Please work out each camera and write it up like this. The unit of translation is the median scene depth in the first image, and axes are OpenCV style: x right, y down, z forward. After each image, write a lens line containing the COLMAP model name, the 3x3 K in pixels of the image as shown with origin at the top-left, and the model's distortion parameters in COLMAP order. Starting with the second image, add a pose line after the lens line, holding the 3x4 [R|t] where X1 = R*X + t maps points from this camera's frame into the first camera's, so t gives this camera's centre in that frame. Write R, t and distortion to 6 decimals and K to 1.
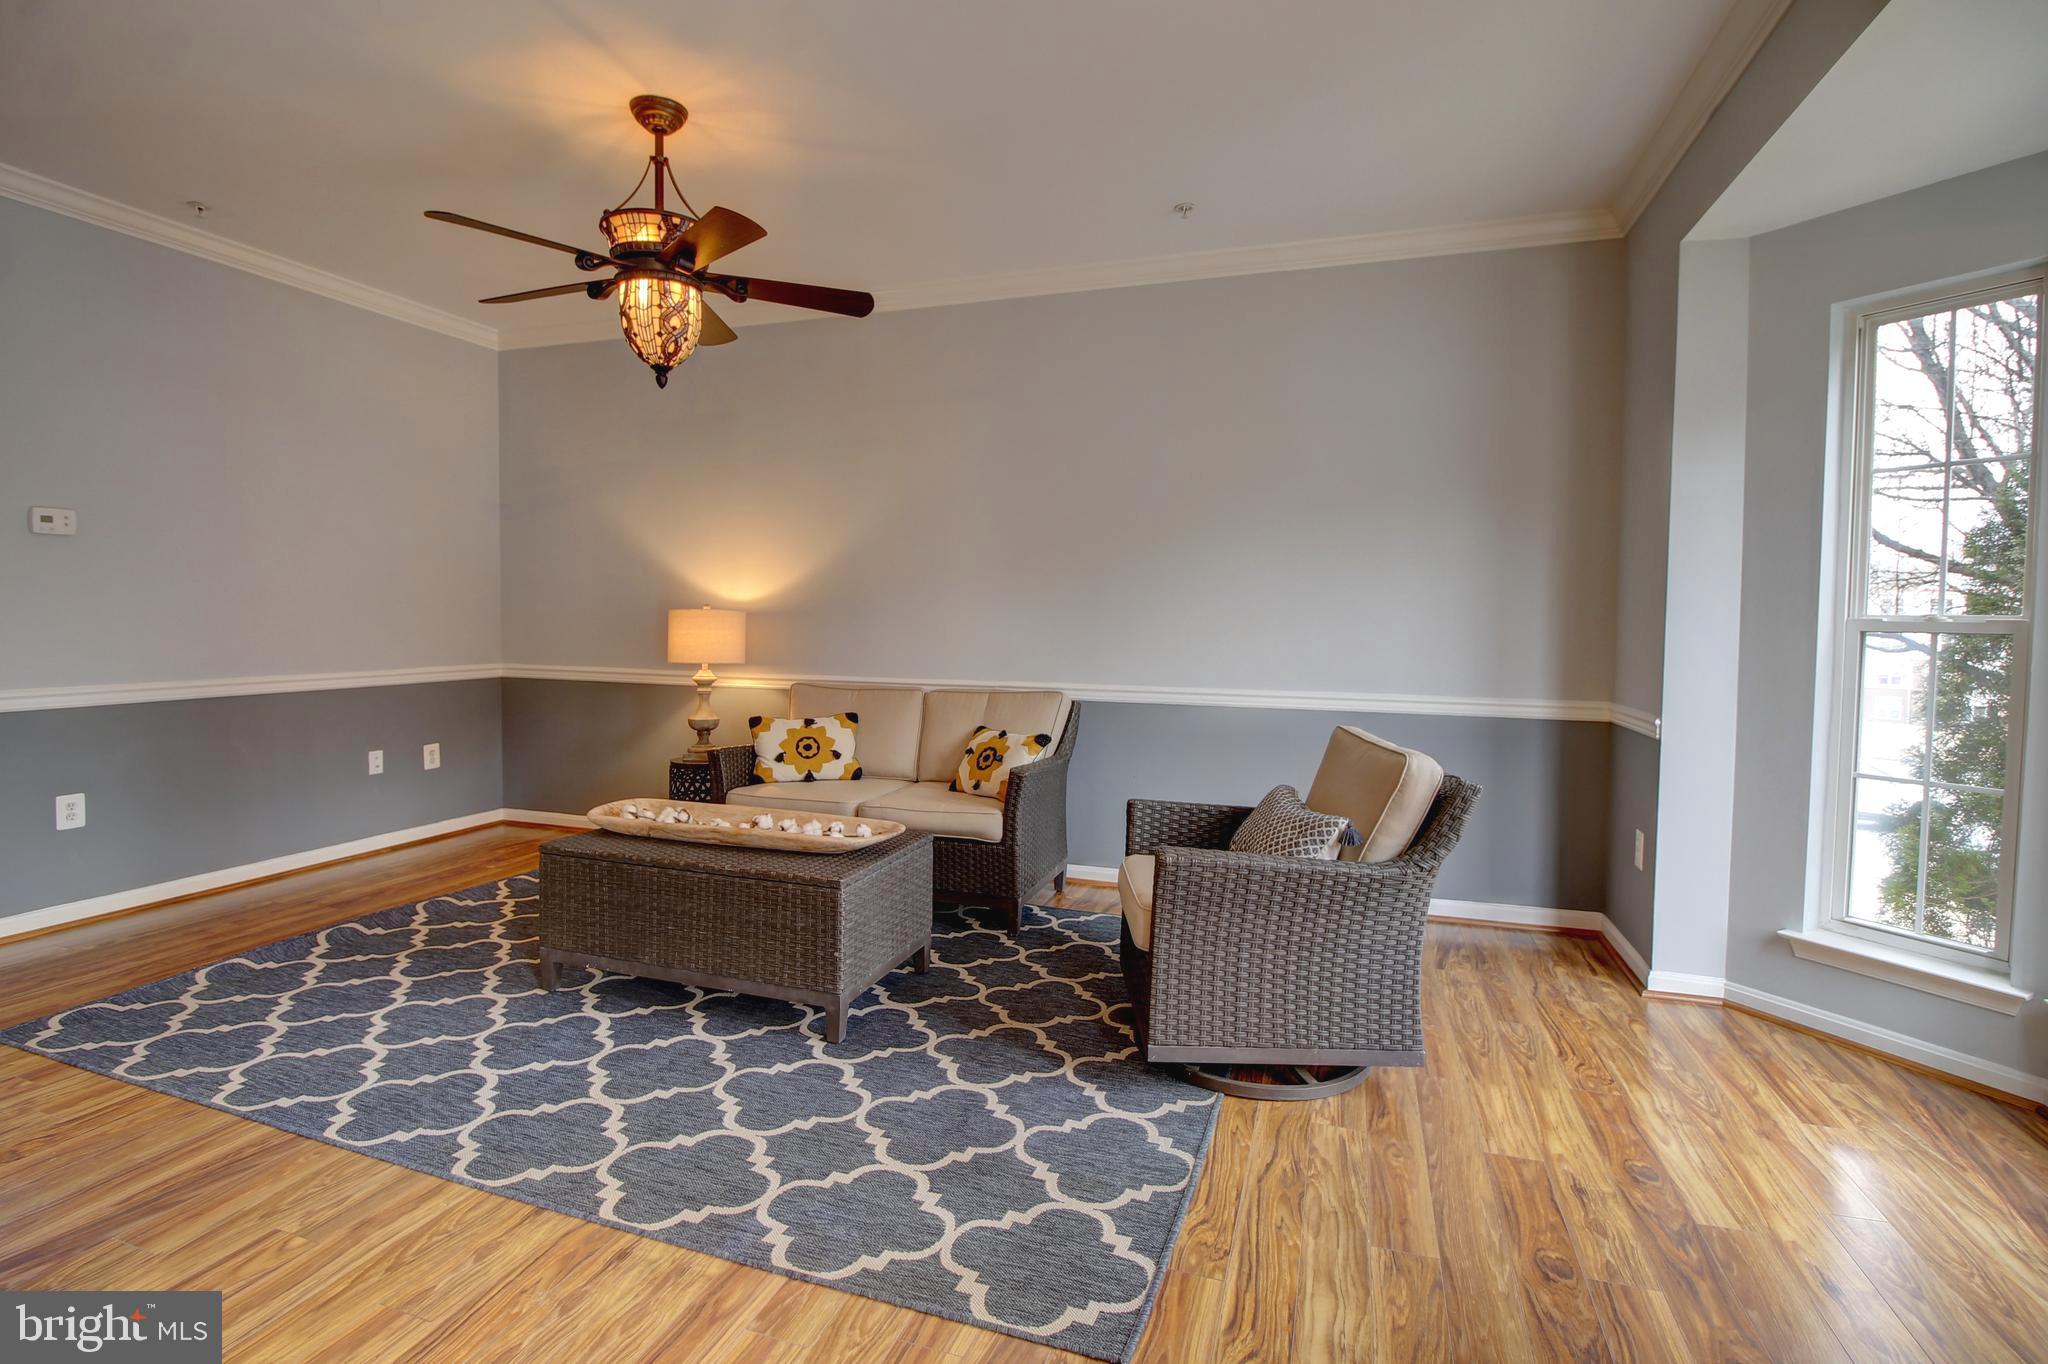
lens RADIAL K [[948.4, 0, 1021.1], [0, 948.4, 650.7], [0, 0, 1]] dist [-0.024400, -0.000159]
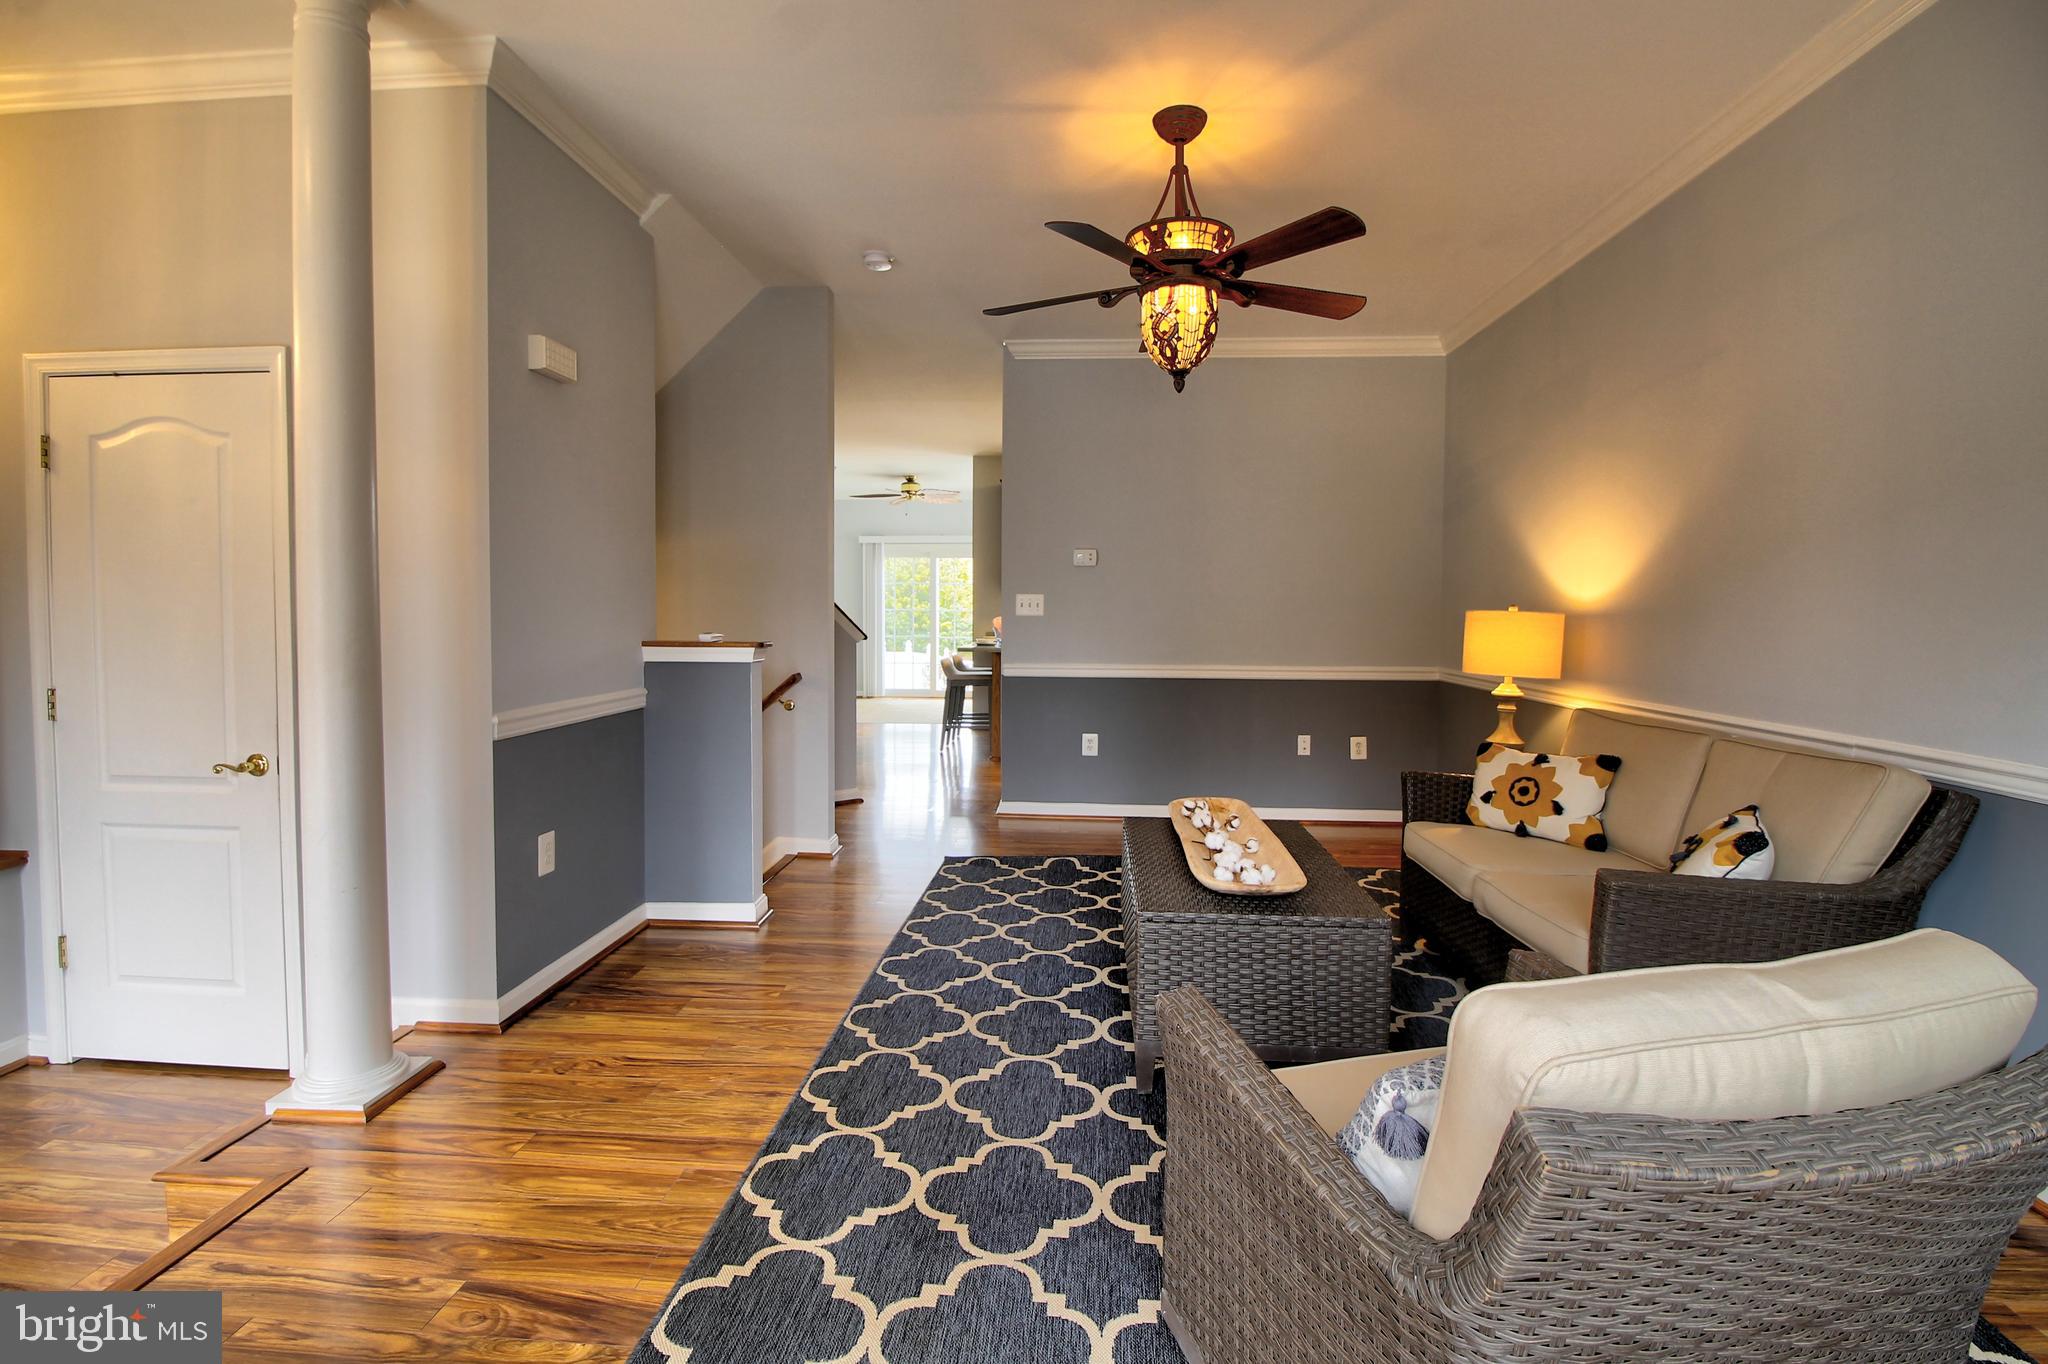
lens RADIAL K [[948.4, 0, 1045.2], [0, 948.4, 648.9], [0, 0, 1]] dist [-0.024400, -0.000159]
pose [[0.266576, 0.030446, -0.963333, 0.619976], [-0.041246, 0.998946, 0.020158, -0.018556], [0.962931, 0.034360, 0.267551, 0.650409]]
